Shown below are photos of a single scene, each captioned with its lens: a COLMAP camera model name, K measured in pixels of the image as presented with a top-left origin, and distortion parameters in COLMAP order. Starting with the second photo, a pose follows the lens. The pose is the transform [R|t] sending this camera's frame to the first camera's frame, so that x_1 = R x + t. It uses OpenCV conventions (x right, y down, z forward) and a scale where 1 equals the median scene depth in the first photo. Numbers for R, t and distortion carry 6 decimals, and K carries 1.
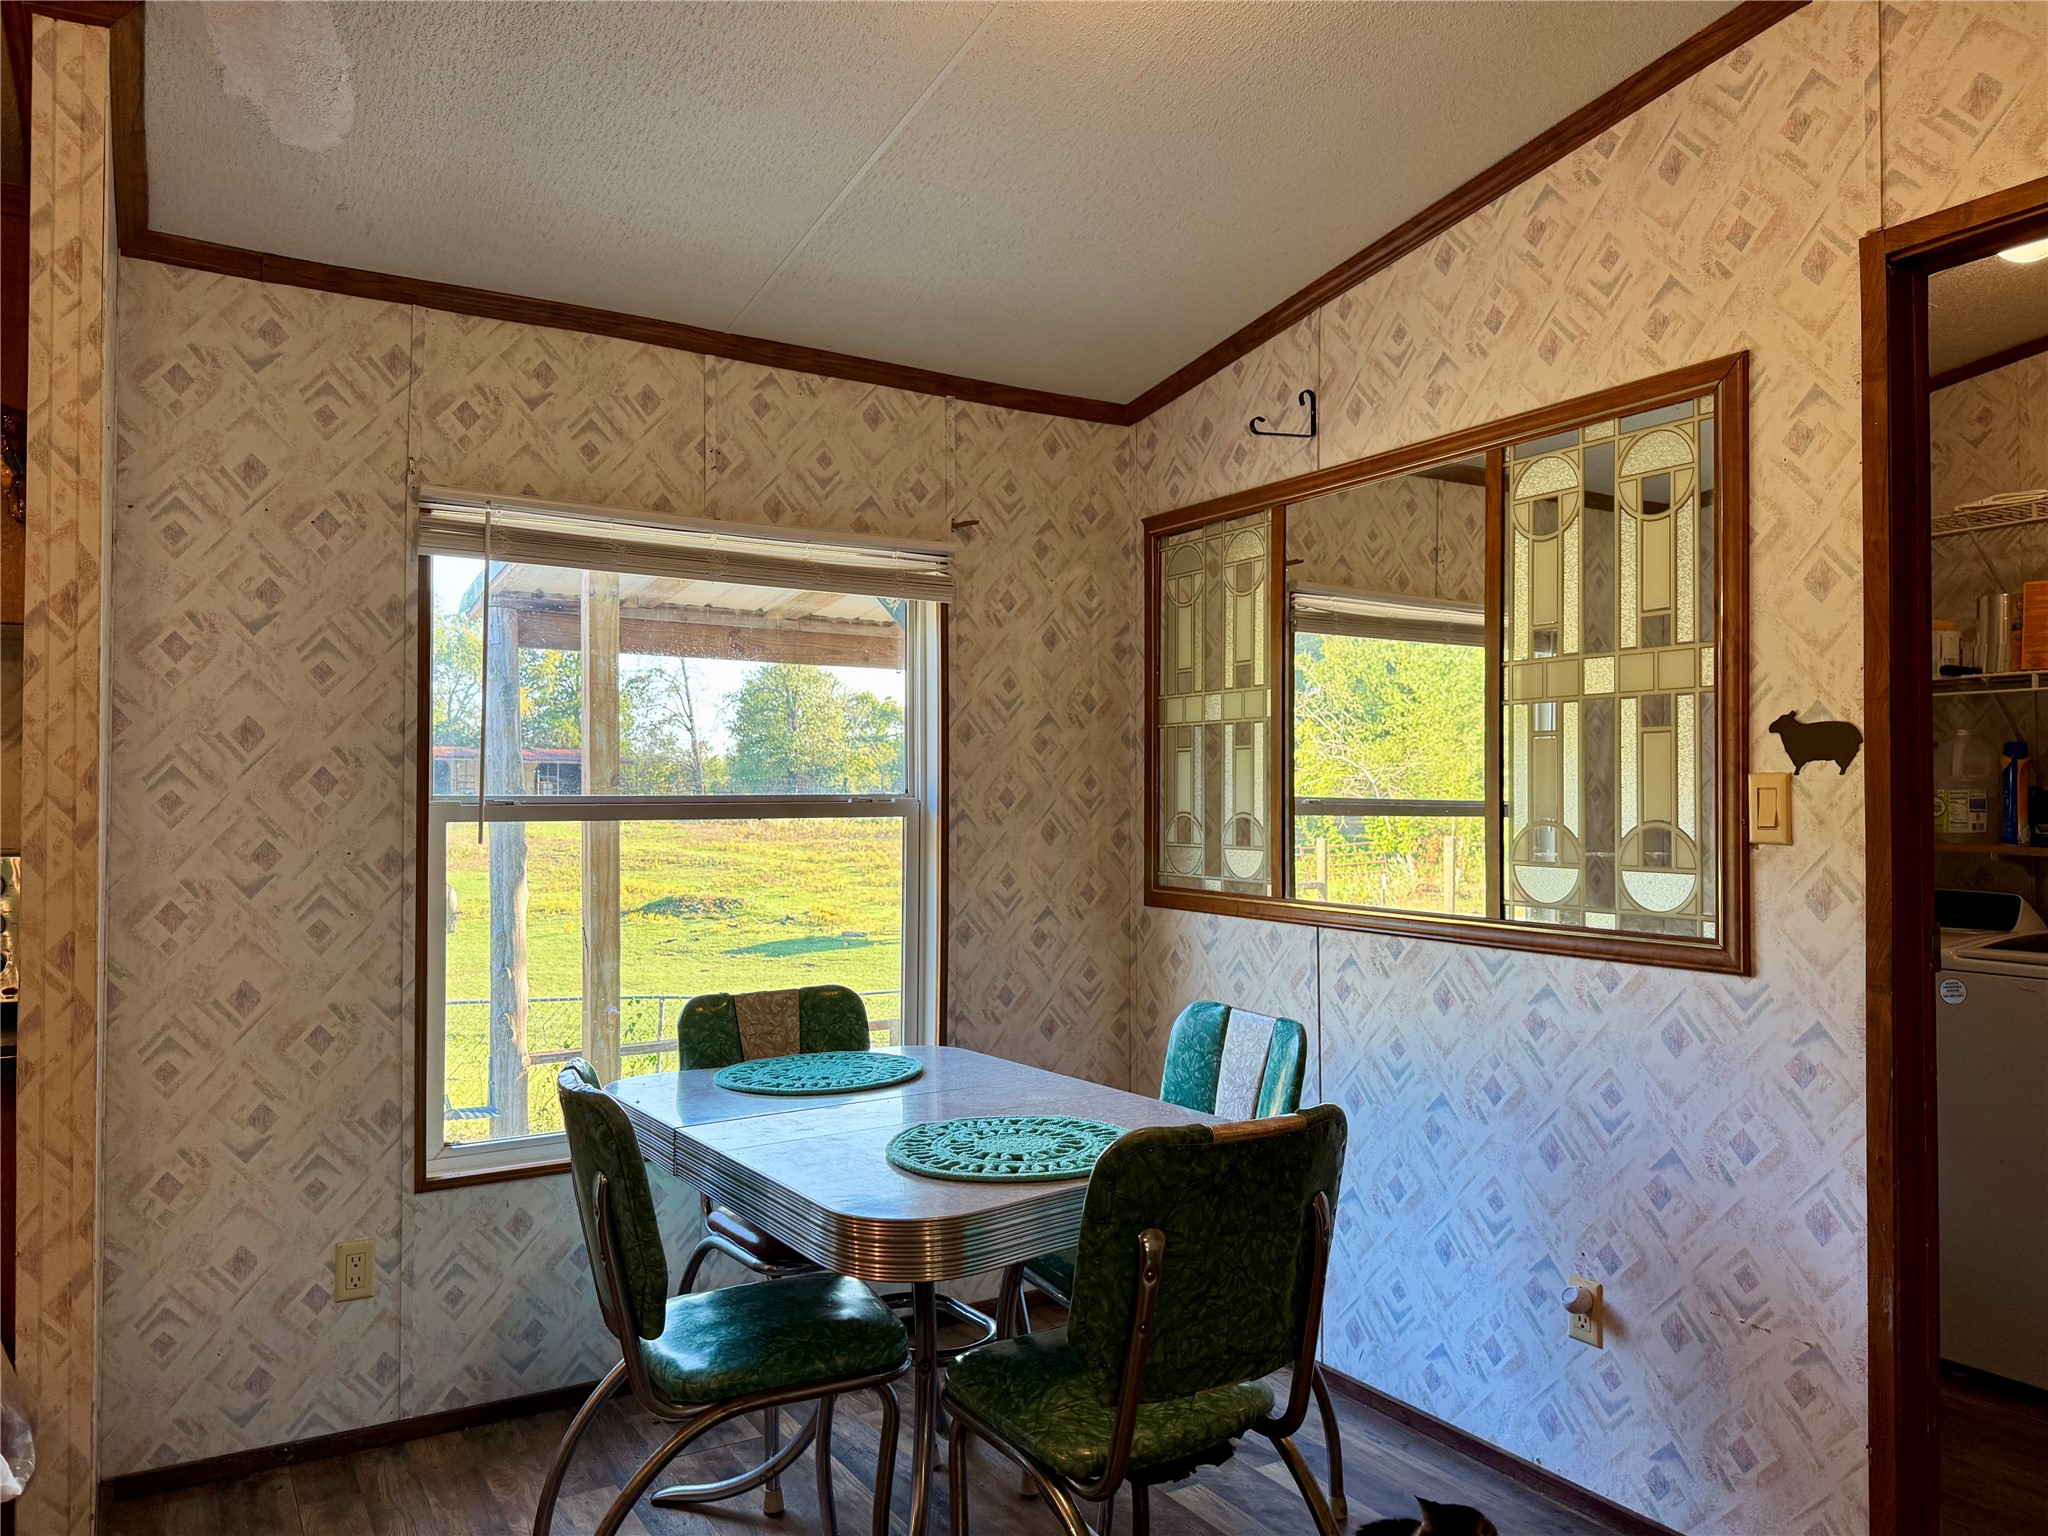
lens RADIAL K [[1433.6, 0, 1018.5], [0, 1433.6, 774.6], [0, 0, 1]] dist [0.002479, -0.000156]
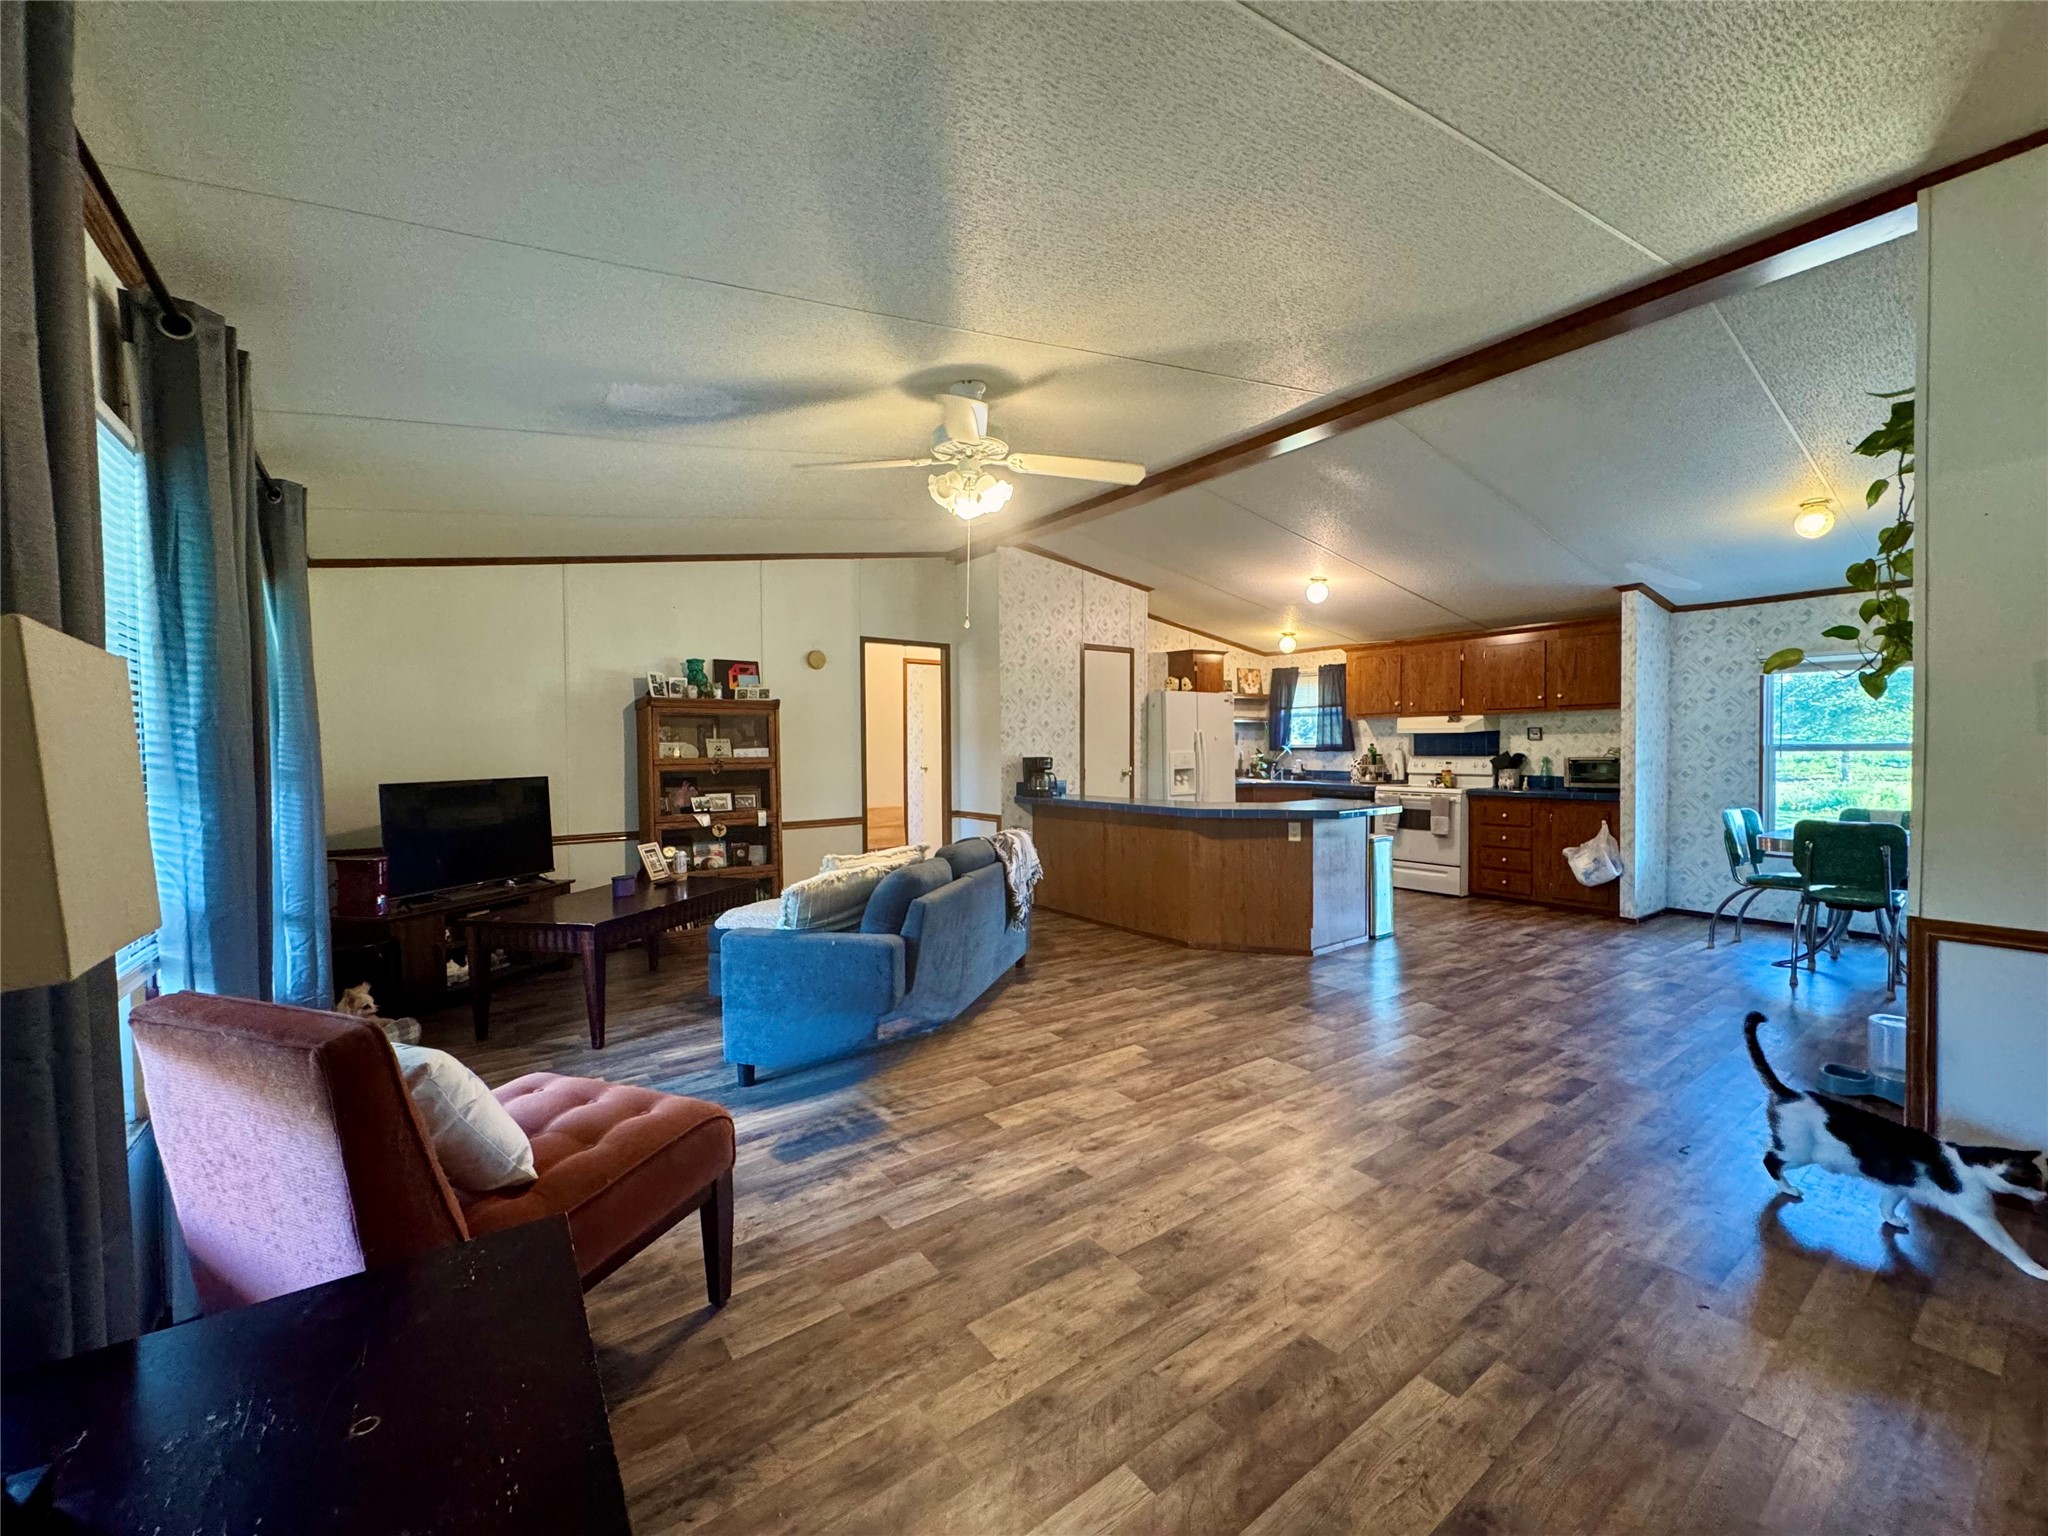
lens RADIAL K [[827.1, 0, 1021.2], [0, 827.1, 763.6], [0, 0, 1]] dist [0.000251, -0.000099]
pose [[0.080553, 0.018069, -0.996587, 2.046272], [0.023165, 0.999532, 0.019995, -0.027632], [0.996481, -0.024697, 0.080097, -1.361801]]
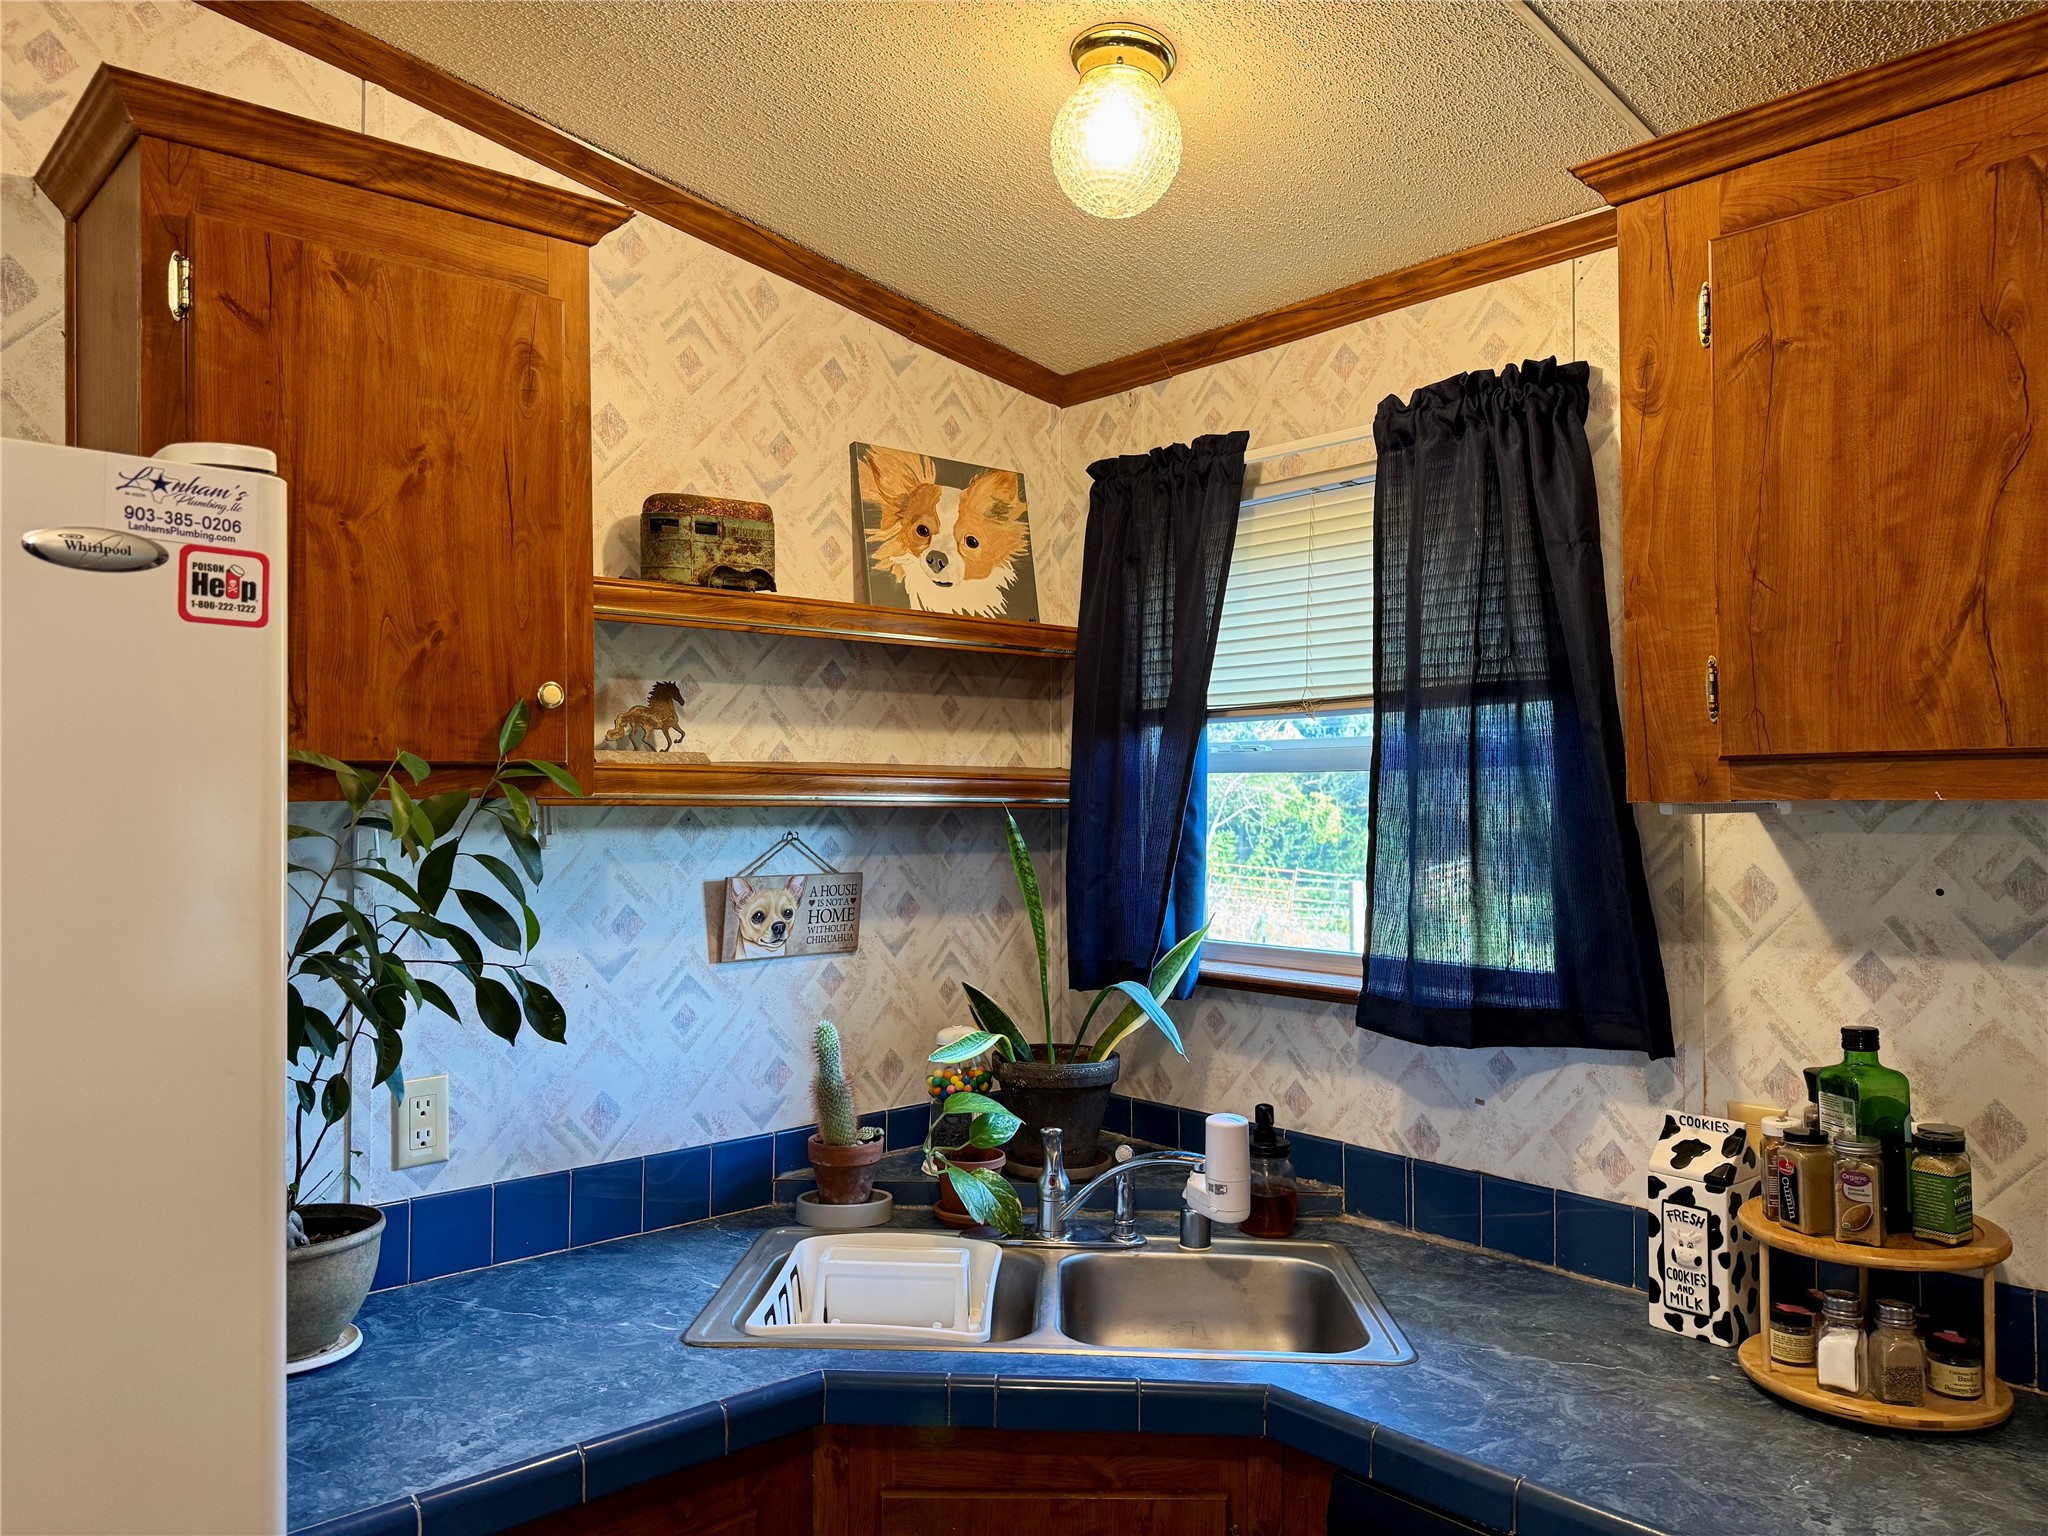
lens RADIAL K [[1448.7, 0, 1018.2], [0, 1448.7, 770.6], [0, 0, 1]] dist [0.132416, -0.209532]
pose [[0.182922, -0.025088, -0.982807, -1.051699], [0.018591, 0.999584, -0.022056, -0.130192], [0.982952, -0.014237, 0.183312, 0.044687]]
